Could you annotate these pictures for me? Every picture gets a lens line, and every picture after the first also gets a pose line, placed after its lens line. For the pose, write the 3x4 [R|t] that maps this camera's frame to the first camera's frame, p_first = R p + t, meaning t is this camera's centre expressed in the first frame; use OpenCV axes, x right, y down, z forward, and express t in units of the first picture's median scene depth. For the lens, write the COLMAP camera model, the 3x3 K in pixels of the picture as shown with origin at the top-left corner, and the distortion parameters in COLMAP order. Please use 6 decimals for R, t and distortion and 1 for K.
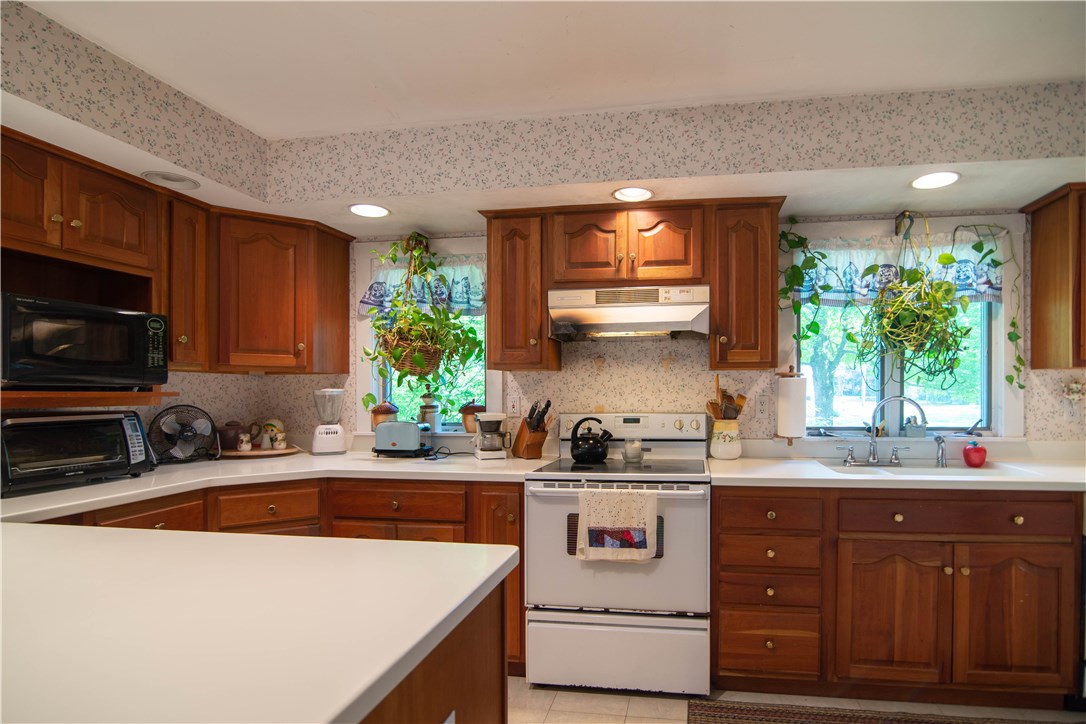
lens RADIAL K [[556.8, 0, 622.2], [0, 556.8, 400.8], [0, 0, 1]] dist [-0.015784, 0.003745]
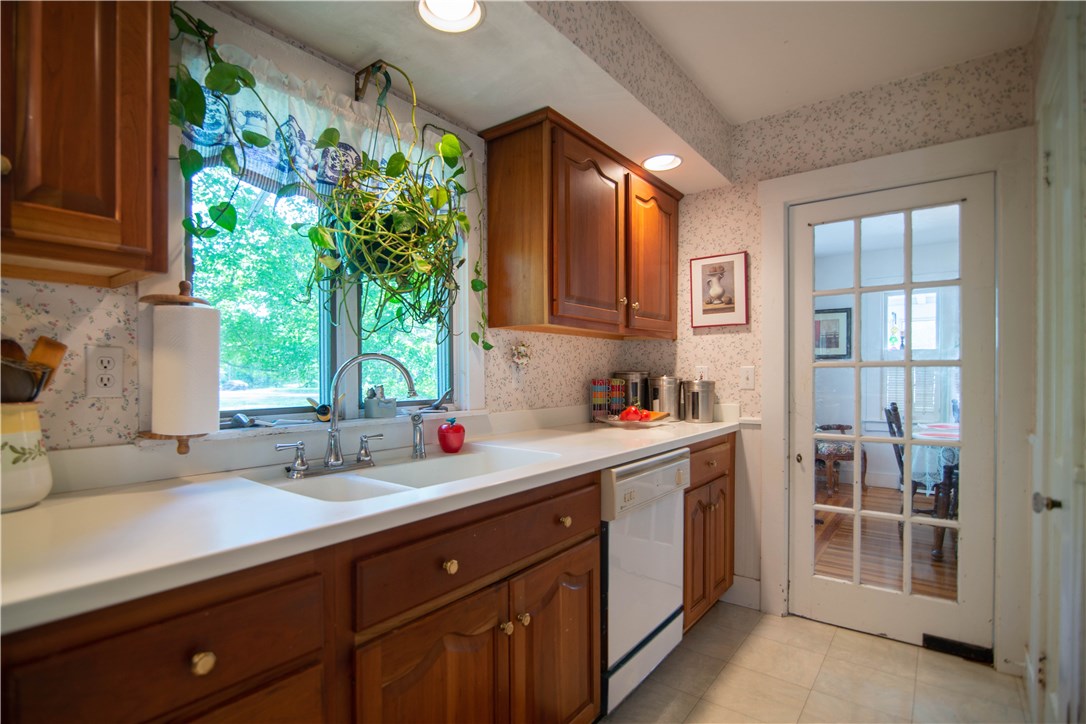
lens RADIAL K [[514.4, 0, 502.5], [0, 514.4, 385.0], [0, 0, 1]] dist [-0.020981, 0.002381]
pose [[0.535614, -0.012504, 0.844371, 0.086944], [0.020777, 0.999783, 0.001626, 0.028901], [-0.844208, 0.016673, 0.535757, 0.558926]]
